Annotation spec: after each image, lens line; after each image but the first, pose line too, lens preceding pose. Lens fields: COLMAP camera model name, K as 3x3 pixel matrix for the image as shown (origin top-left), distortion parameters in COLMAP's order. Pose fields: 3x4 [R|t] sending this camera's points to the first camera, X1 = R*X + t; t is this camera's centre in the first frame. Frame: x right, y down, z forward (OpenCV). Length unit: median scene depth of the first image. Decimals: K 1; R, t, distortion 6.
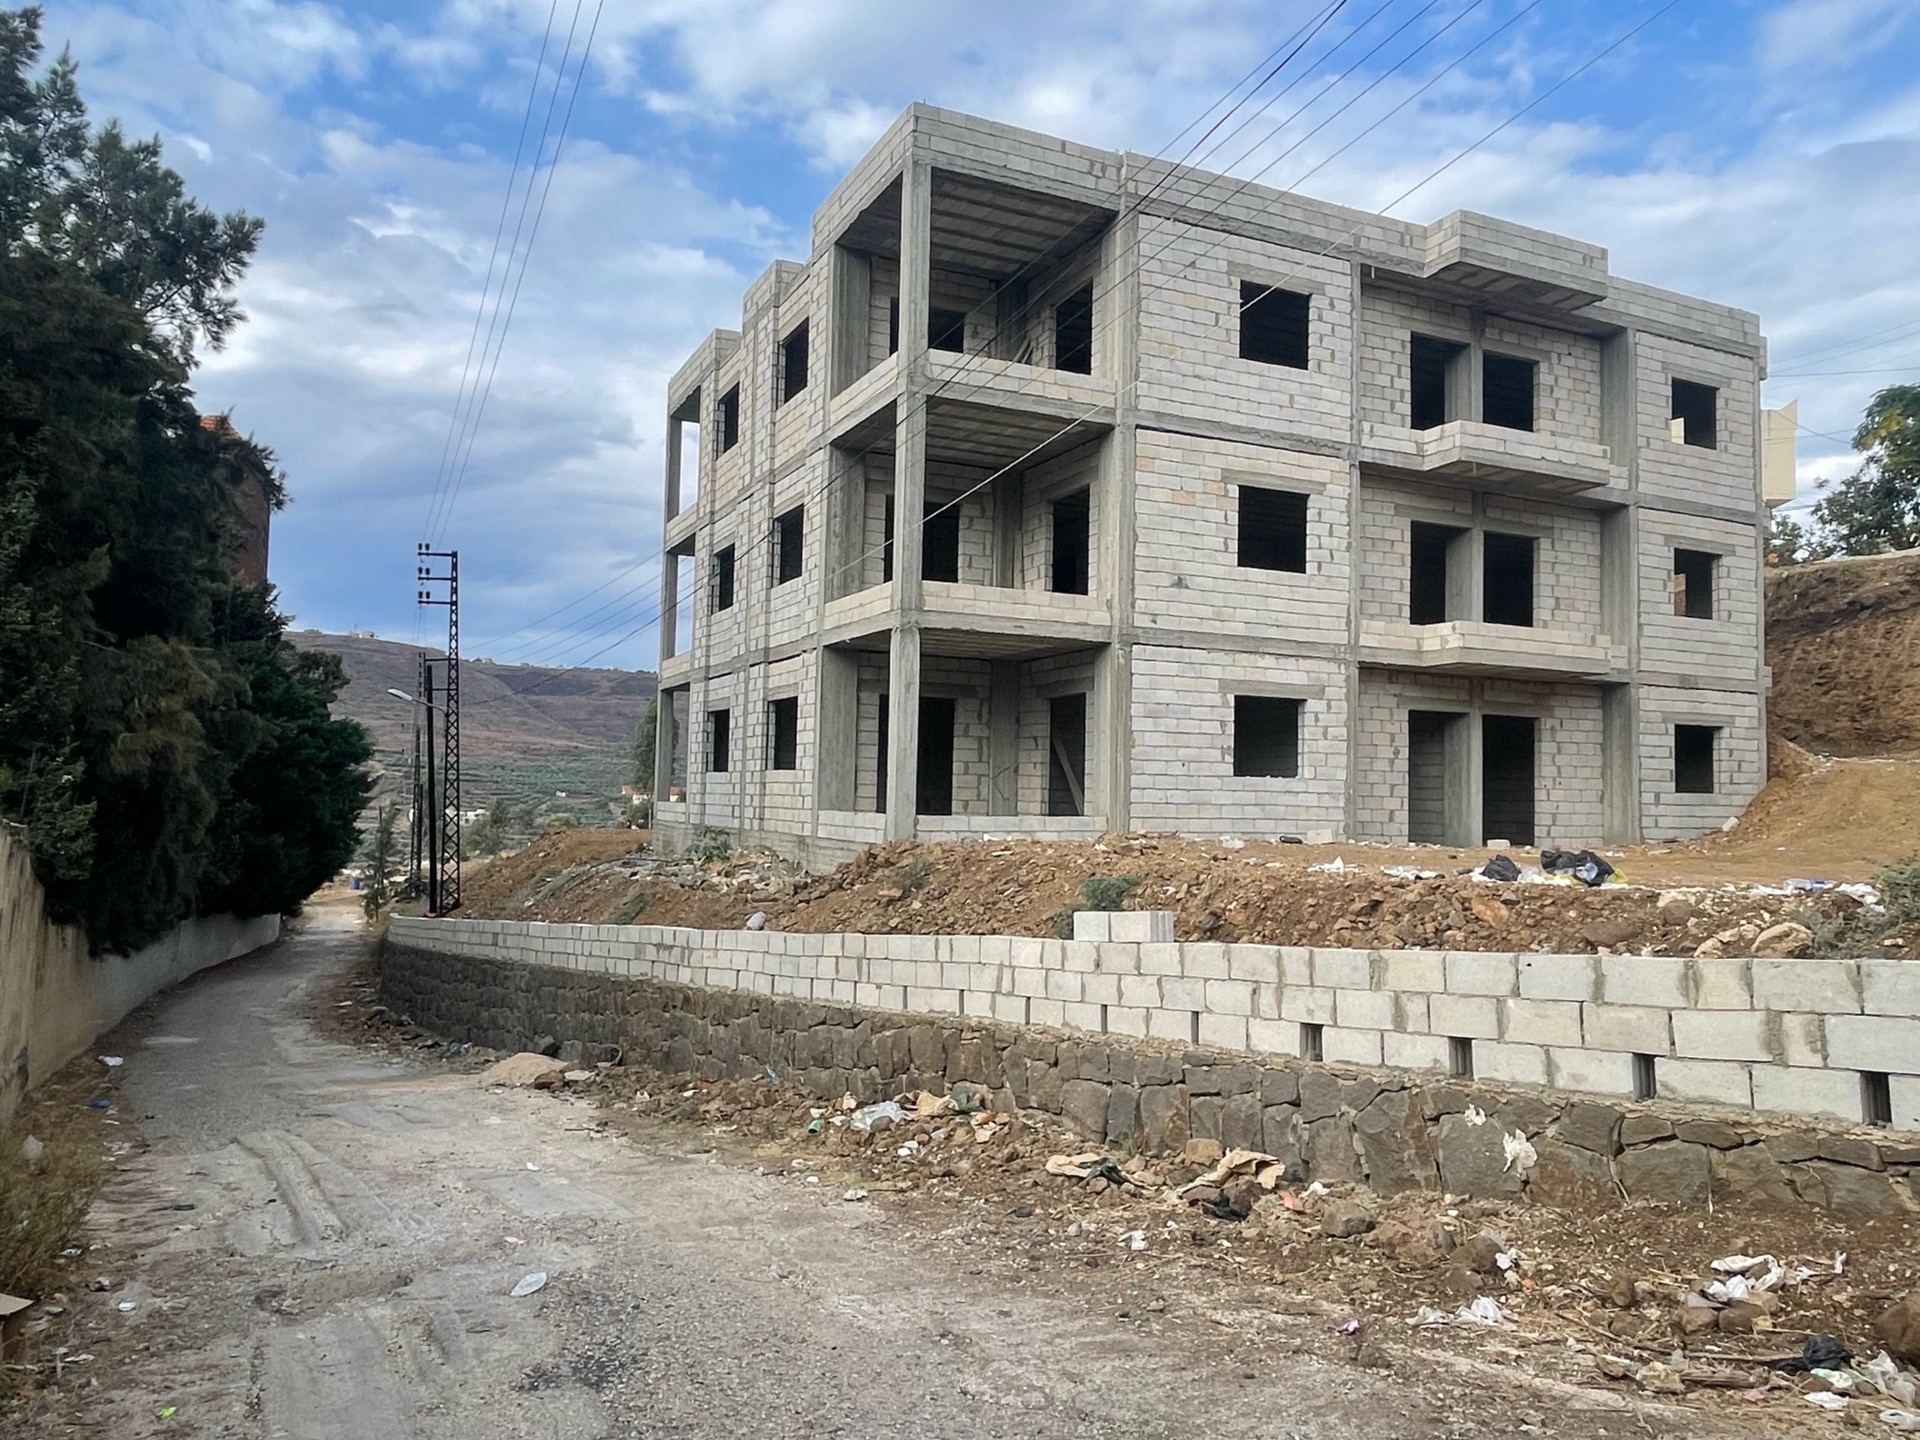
lens RADIAL K [[1333.5, 0, 960.8], [0, 1333.5, 710.6], [0, 0, 1]] dist [0.089001, -0.089257]
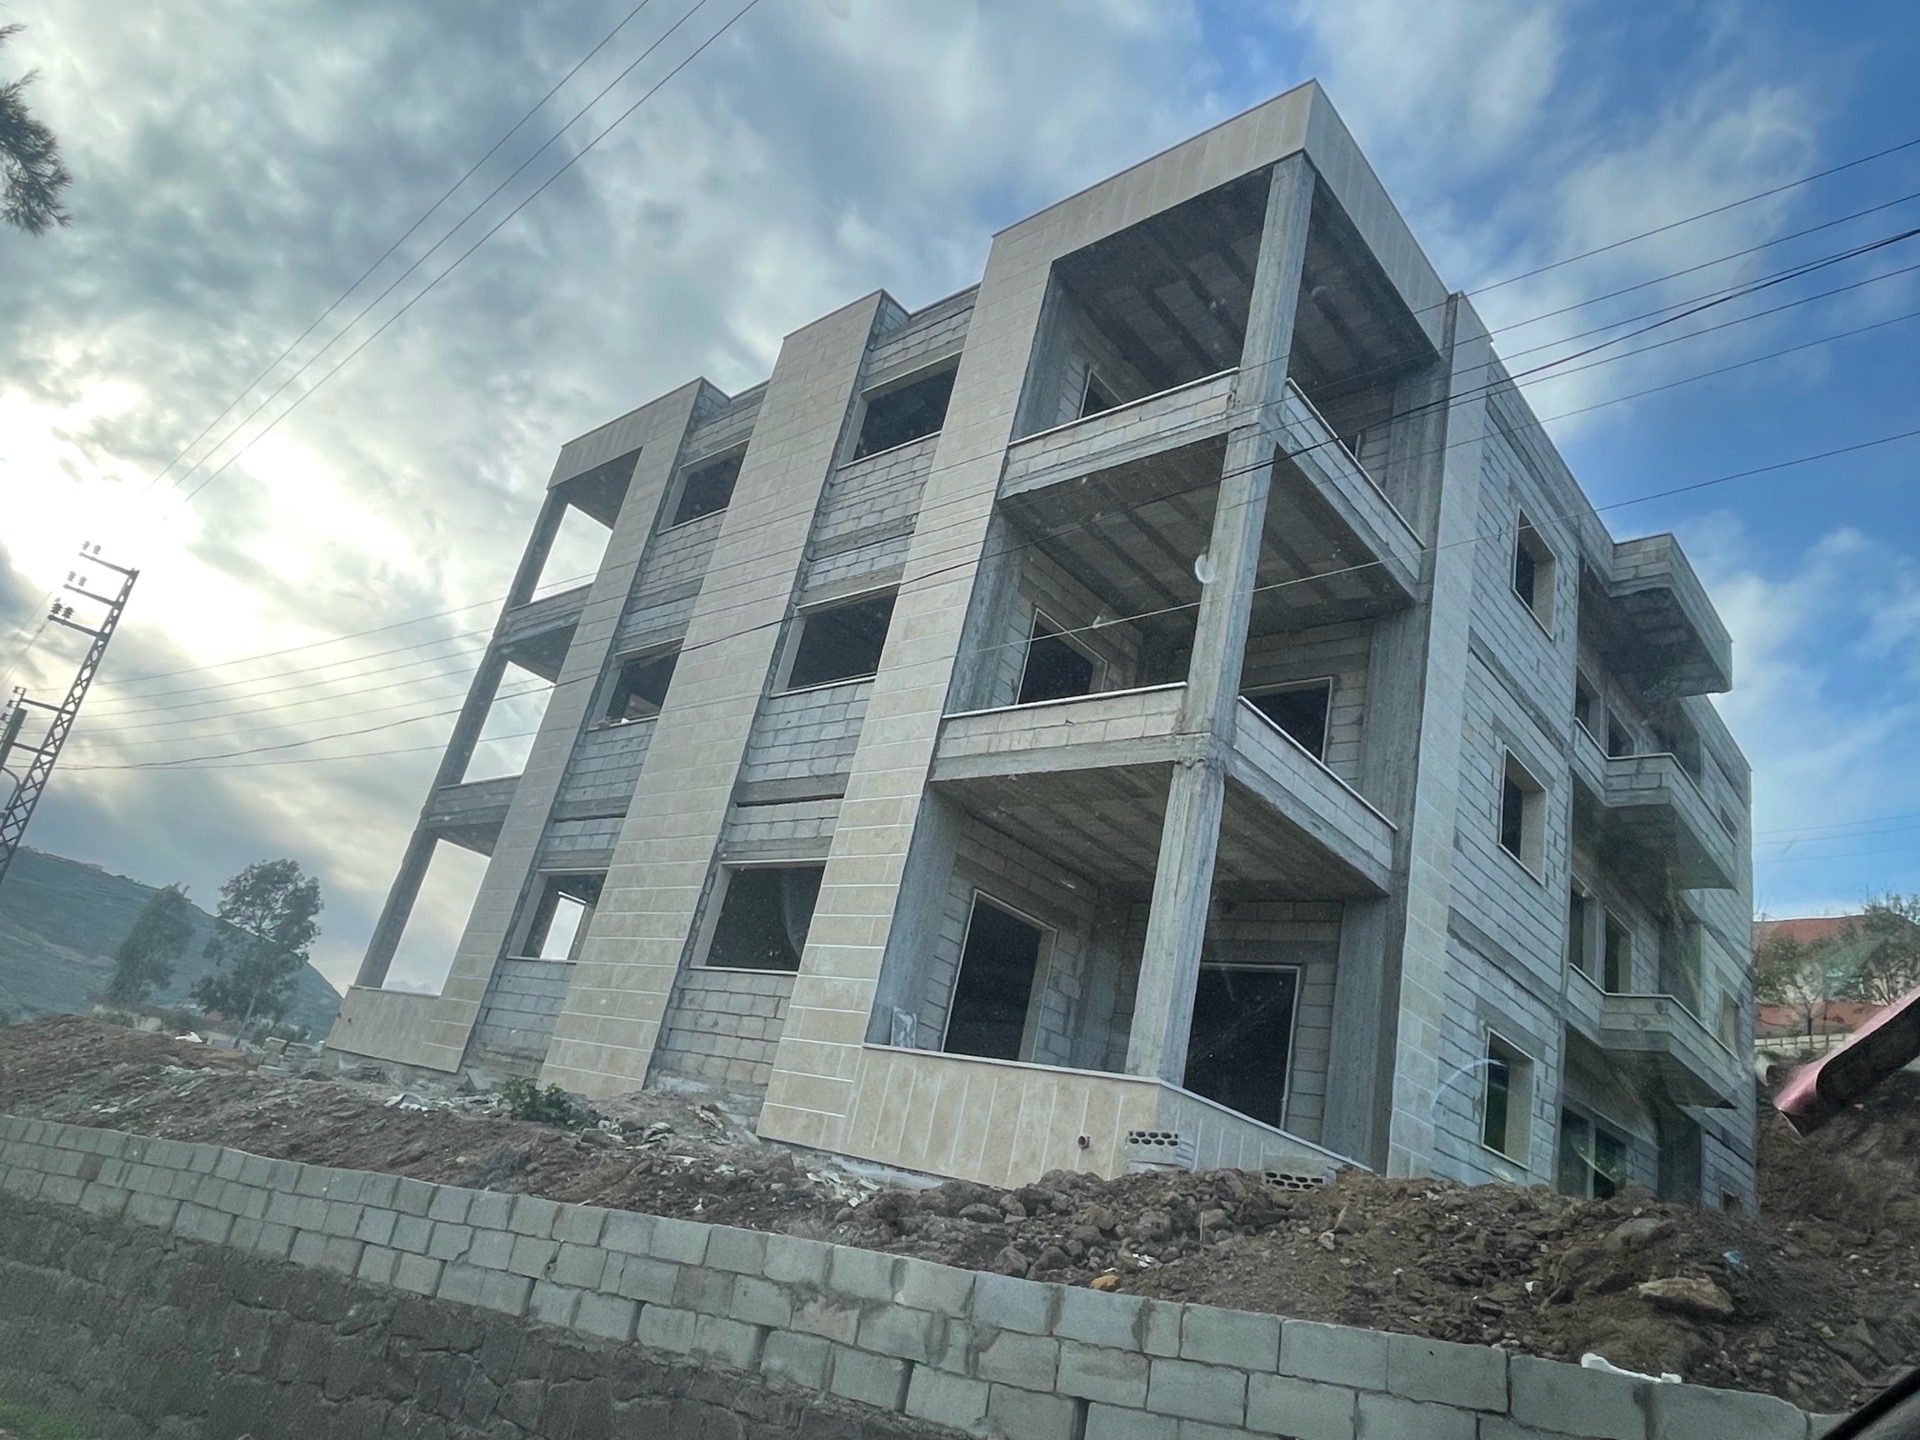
lens RADIAL K [[1247.7, 0, 960.0], [0, 1247.7, 720.0], [0, 0, 1]] dist [0.006468, 0.002810]
pose [[0.904489, 0.308055, 0.294962, -0.283172], [-0.218191, 0.928458, -0.300598, 0.099105], [-0.366460, 0.207529, 0.906994, 0.494702]]
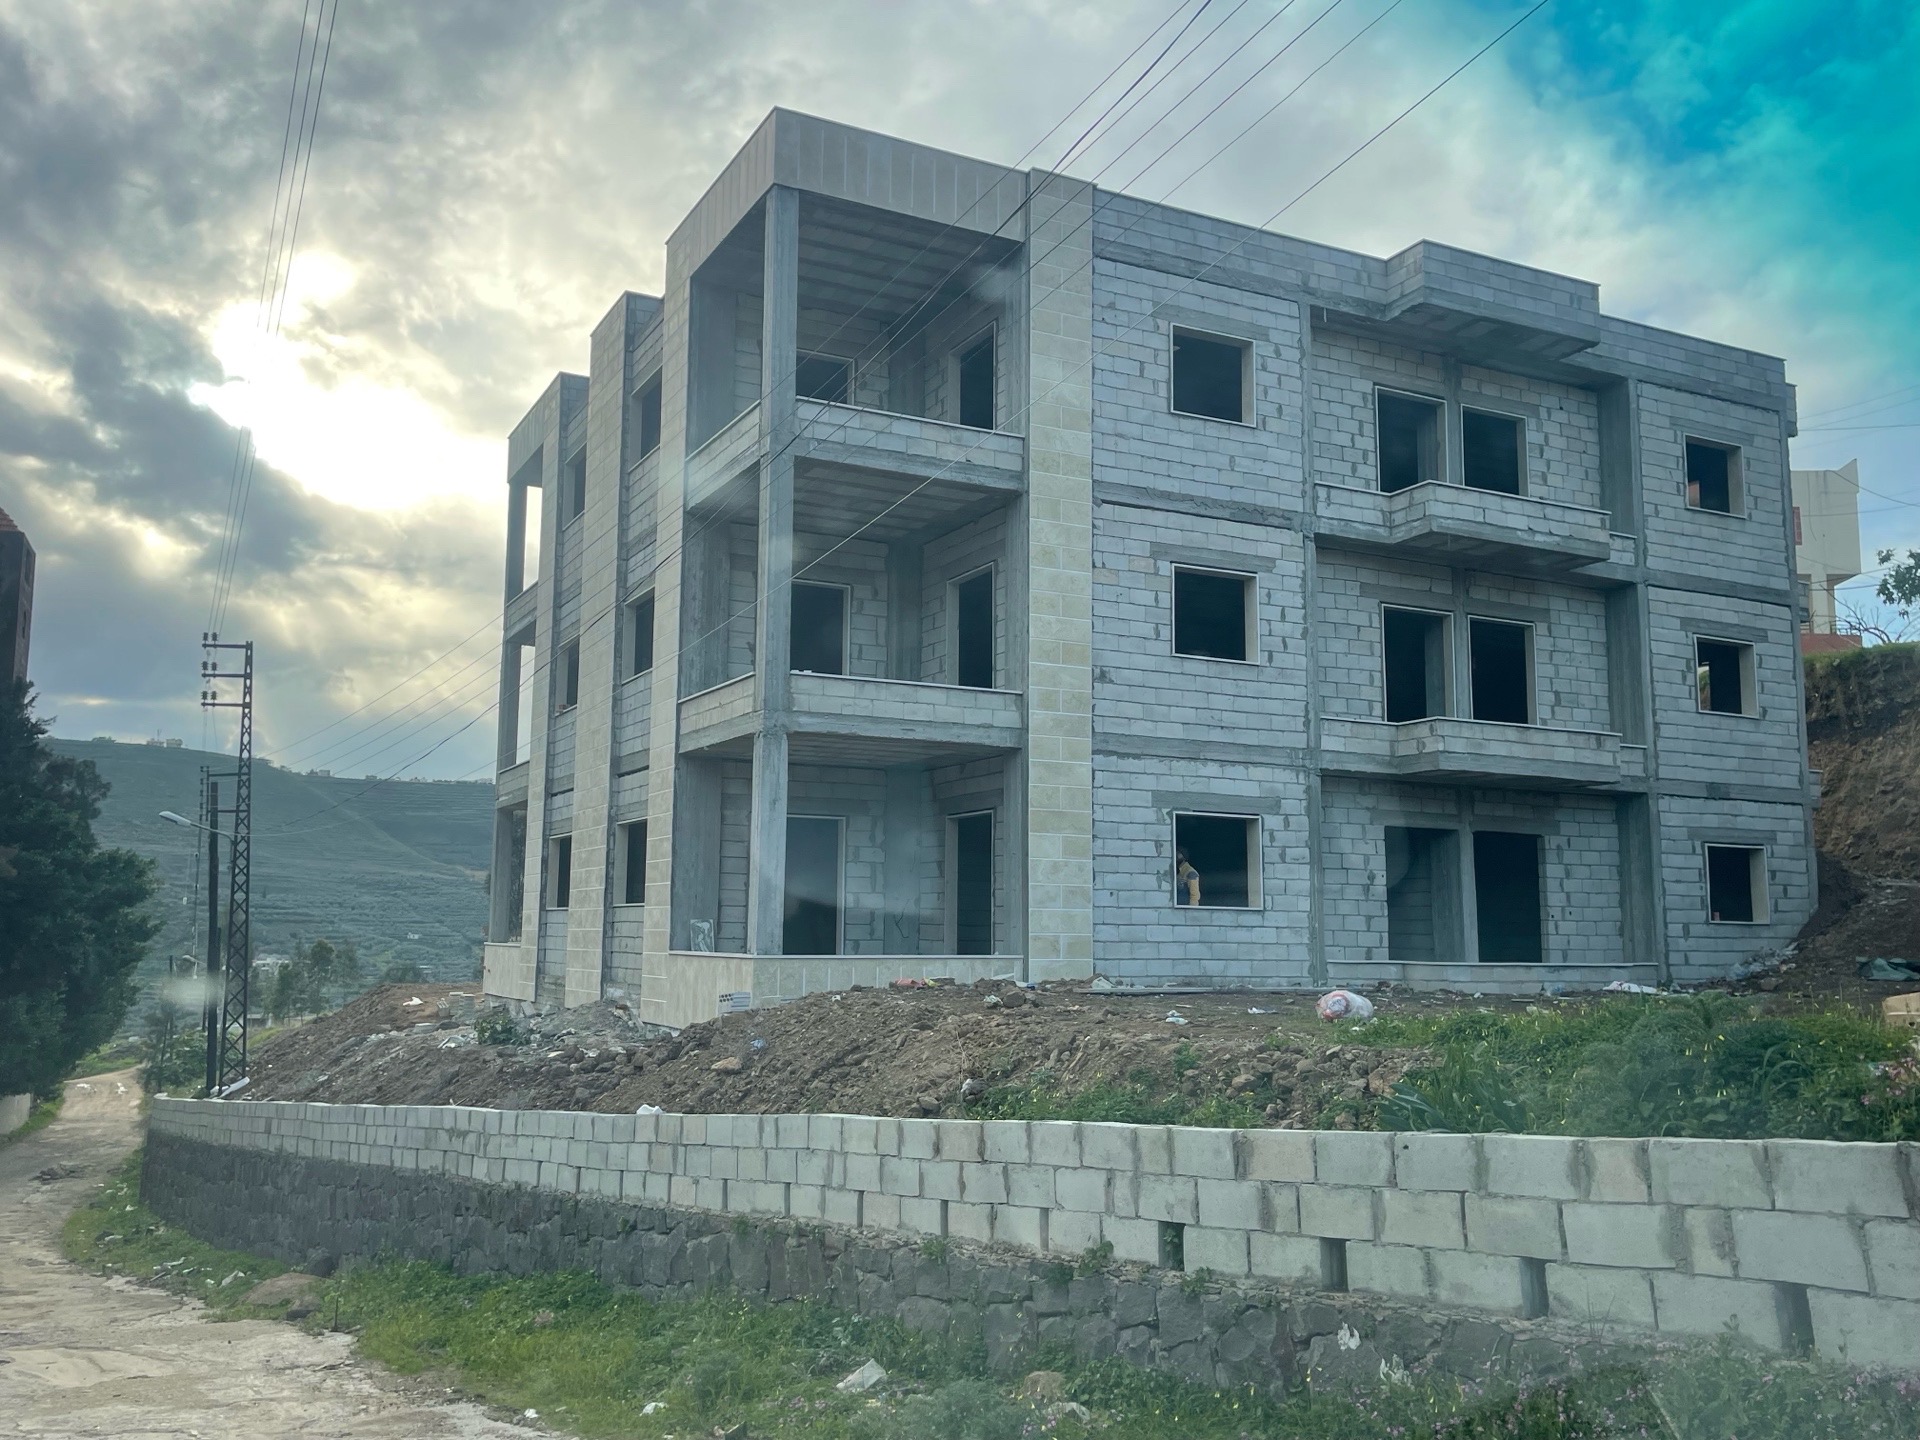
lens RADIAL K [[1597.3, 0, 960.0], [0, 1597.3, 720.0], [0, 0, 1]] dist [0.132537, -0.120992]
pose [[0.999390, -0.006628, 0.034279, 0.038609], [0.008897, 0.997749, -0.066473, -0.002302], [-0.033761, 0.066738, 0.997199, 0.003513]]
